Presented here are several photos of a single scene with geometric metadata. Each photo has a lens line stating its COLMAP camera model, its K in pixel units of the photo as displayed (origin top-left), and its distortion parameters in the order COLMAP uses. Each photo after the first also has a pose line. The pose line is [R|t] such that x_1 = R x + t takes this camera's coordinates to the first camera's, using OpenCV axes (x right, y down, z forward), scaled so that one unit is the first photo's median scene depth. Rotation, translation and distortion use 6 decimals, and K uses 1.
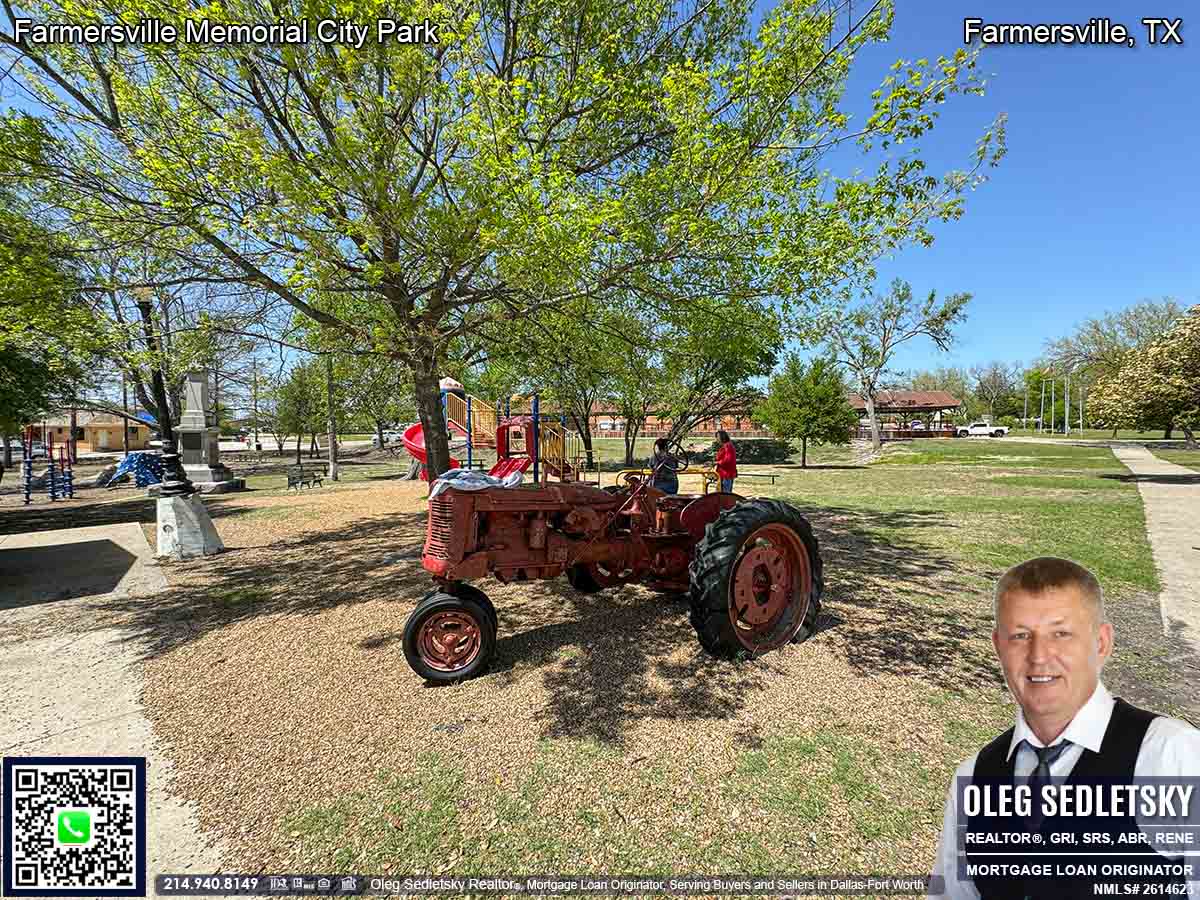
lens RADIAL K [[481.4, 0, 599.1], [0, 481.4, 452.4], [0, 0, 1]] dist [0.001459, 0.000178]
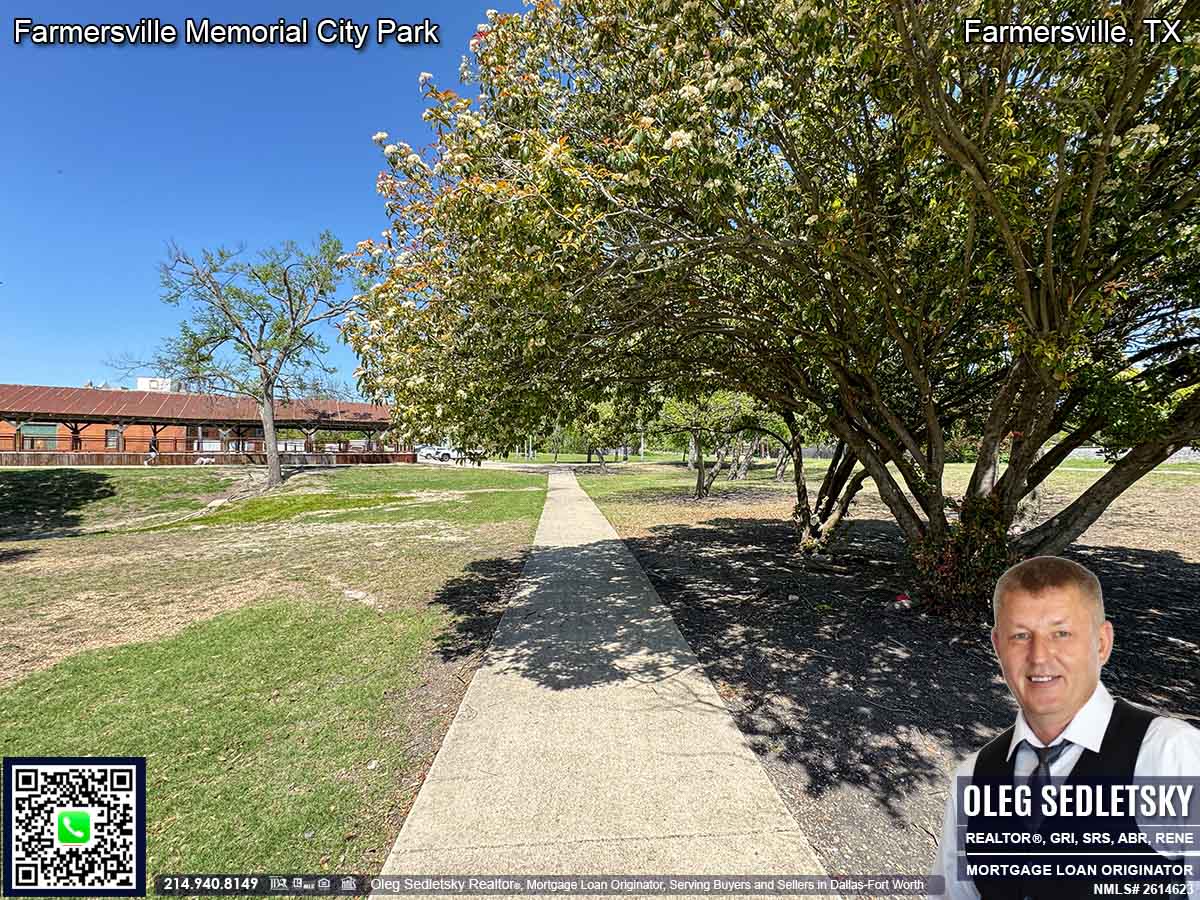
lens RADIAL K [[481.4, 0, 599.1], [0, 481.4, 452.4], [0, 0, 1]] dist [0.001459, 0.000178]
pose [[0.637340, 0.007411, 0.770547, 0.325916], [0.028459, 0.999045, -0.033148, -0.013208], [-0.770057, 0.043056, 0.636521, 0.266464]]
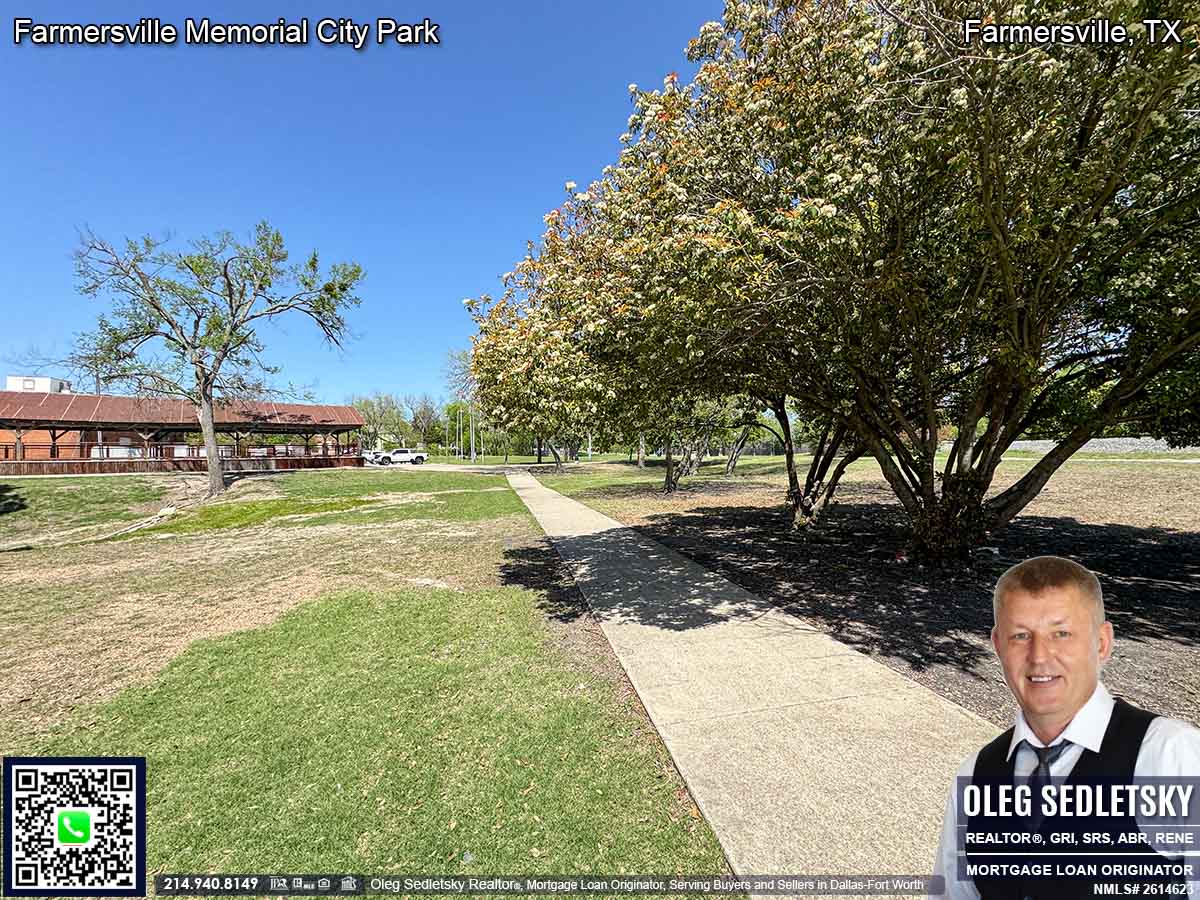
lens RADIAL K [[481.4, 0, 599.1], [0, 481.4, 452.4], [0, 0, 1]] dist [0.001459, 0.000178]
pose [[0.526197, 0.000792, 0.850362, 0.292516], [0.049157, 0.998299, -0.031347, -0.010943], [-0.848941, 0.058296, 0.525263, 0.283827]]
